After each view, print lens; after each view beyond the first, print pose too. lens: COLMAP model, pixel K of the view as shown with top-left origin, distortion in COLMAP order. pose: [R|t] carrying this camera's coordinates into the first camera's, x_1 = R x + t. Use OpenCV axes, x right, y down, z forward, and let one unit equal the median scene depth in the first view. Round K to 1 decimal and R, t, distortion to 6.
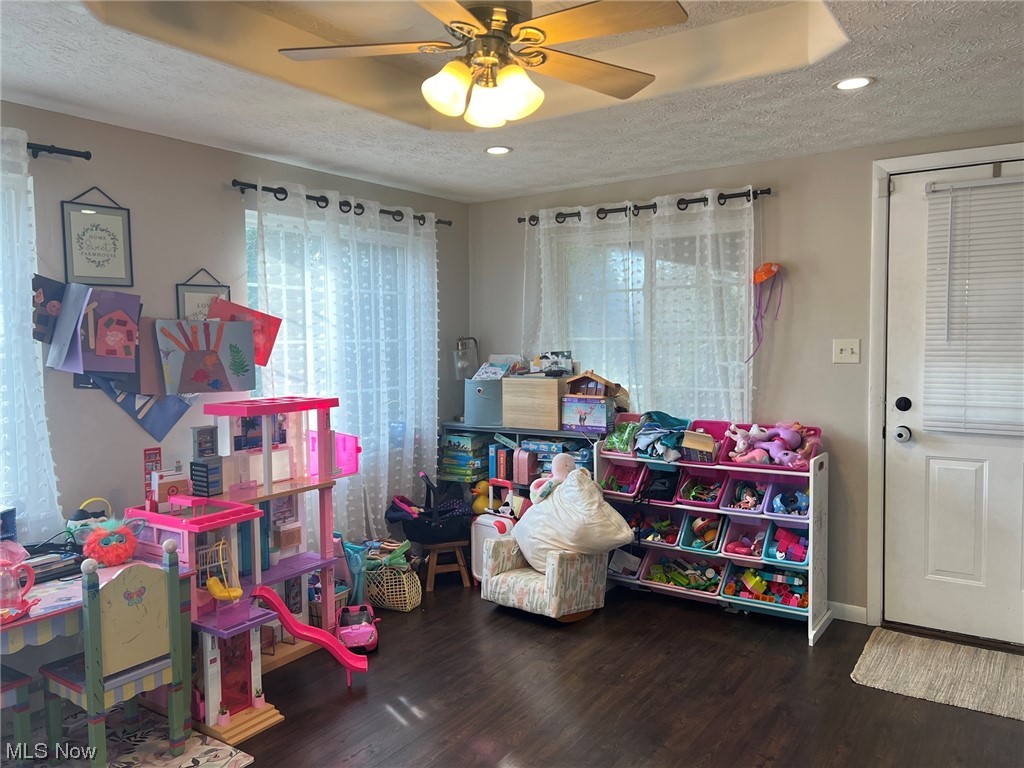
lens RADIAL K [[768.9, 0, 512.0], [0, 768.9, 384.0], [0, 0, 1]] dist [0.005302, 0.000887]
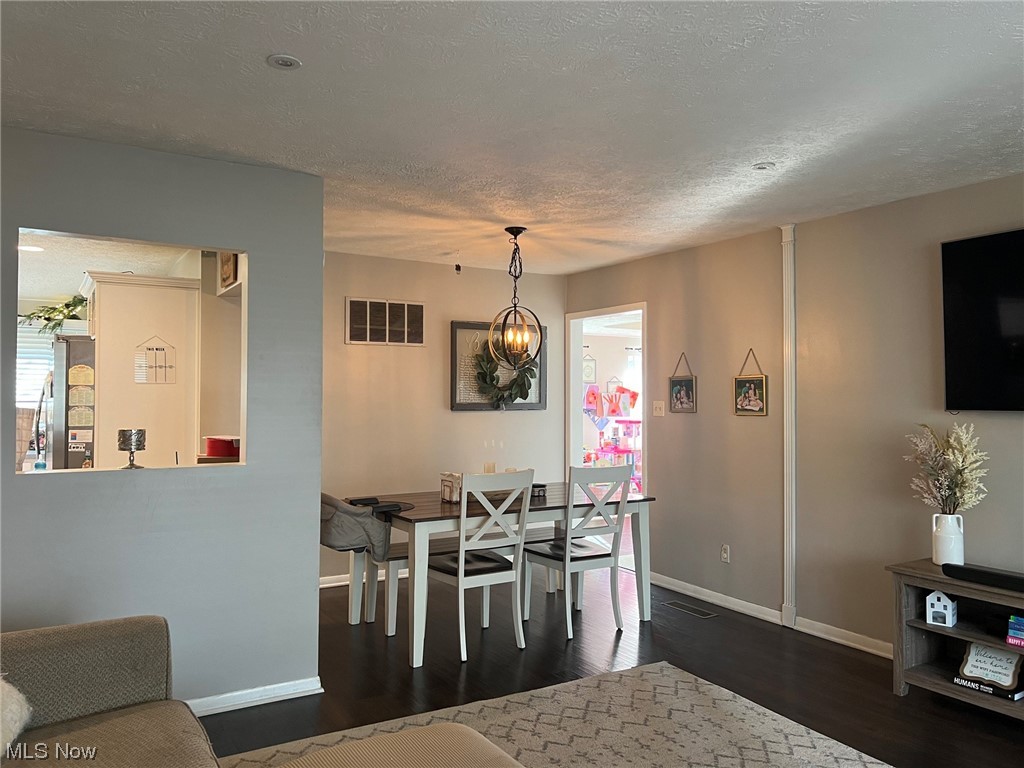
lens RADIAL K [[768.9, 0, 512.0], [0, 768.9, 384.0], [0, 0, 1]] dist [0.005302, 0.000887]
pose [[0.903972, 0.005583, -0.427554, 0.575591], [-0.038998, 0.996824, -0.069436, 0.116897], [0.425809, 0.079442, 0.901319, -2.071963]]
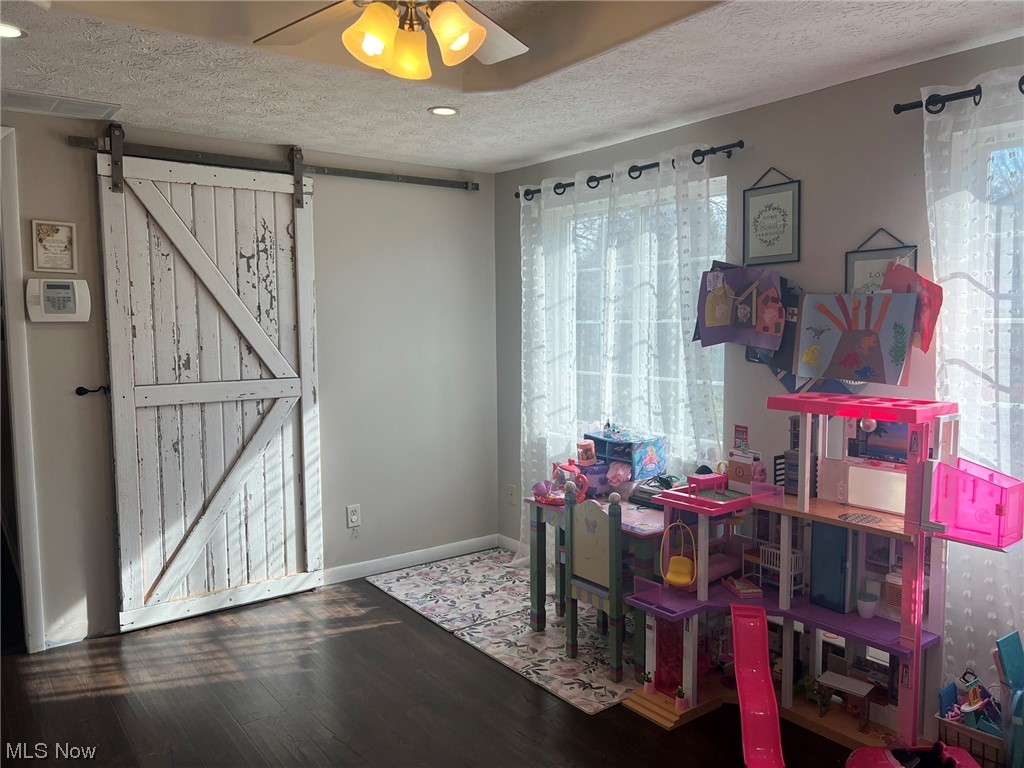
lens RADIAL K [[768.9, 0, 512.0], [0, 768.9, 384.0], [0, 0, 1]] dist [0.005302, 0.000887]
pose [[-0.326462, 0.093482, -0.940576, 0.541037], [-0.046991, 0.992262, 0.114929, -0.068156], [0.944041, 0.081718, -0.319543, 0.981726]]
